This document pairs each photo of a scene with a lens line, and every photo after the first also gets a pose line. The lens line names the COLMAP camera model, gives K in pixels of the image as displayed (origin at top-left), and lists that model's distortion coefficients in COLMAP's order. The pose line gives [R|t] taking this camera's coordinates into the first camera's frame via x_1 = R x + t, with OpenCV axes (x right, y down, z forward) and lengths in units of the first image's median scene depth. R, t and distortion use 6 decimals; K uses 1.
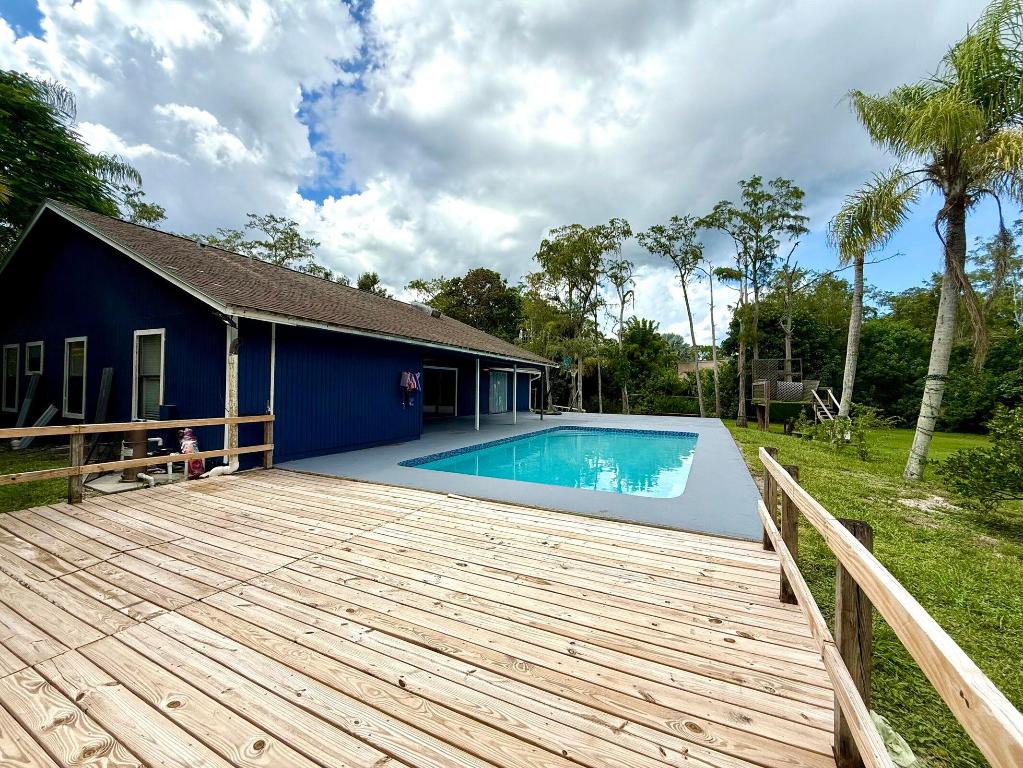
lens RADIAL K [[414.1, 0, 511.5], [0, 414.1, 384.0], [0, 0, 1]] dist [0.002983, -0.000050]
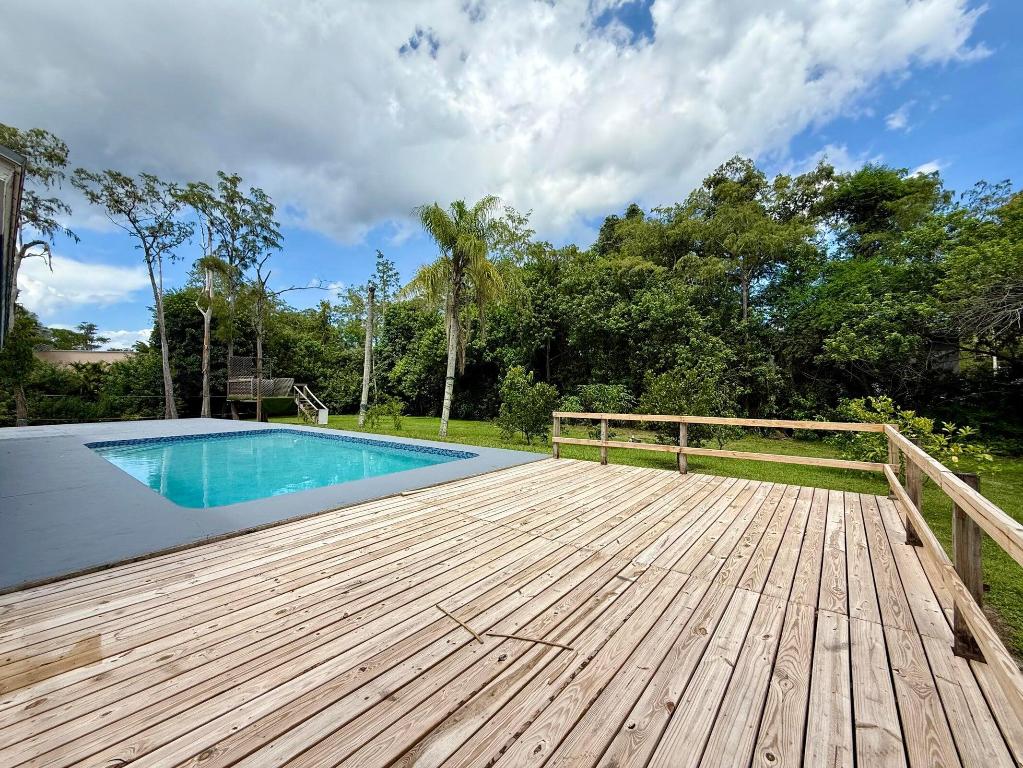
lens RADIAL K [[414.1, 0, 511.5], [0, 414.1, 384.0], [0, 0, 1]] dist [0.002983, -0.000050]
pose [[0.198574, -0.003502, 0.980080, -1.316401], [-0.004024, 0.999982, 0.004389, 0.002441], [-0.980078, -0.004815, 0.198556, 0.688109]]
